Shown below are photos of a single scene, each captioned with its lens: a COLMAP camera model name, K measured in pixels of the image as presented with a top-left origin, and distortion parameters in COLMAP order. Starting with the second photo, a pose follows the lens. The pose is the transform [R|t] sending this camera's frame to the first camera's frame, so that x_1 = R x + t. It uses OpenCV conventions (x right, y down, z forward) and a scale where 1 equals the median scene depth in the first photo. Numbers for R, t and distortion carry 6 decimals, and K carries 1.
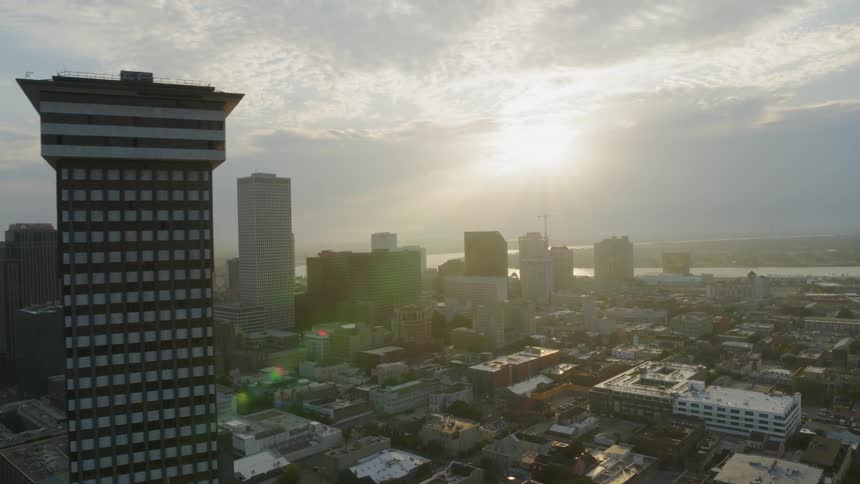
lens RADIAL K [[739.5, 0, 435.5], [0, 739.5, 236.8], [0, 0, 1]] dist [-0.223853, 0.117294]
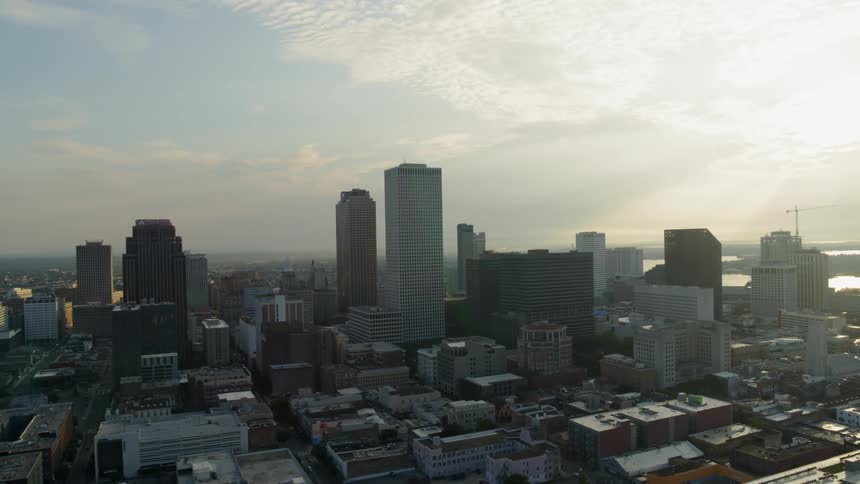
lens RADIAL K [[680.5, 0, 430.0], [0, 680.5, 242.0], [0, 0, 1]] dist [-0.046658, 0.005678]
pose [[0.904039, 0.007674, -0.427382, 0.173012], [-0.005669, 0.999966, 0.005964, 0.005188], [0.427413, -0.002969, 0.904052, 0.312205]]
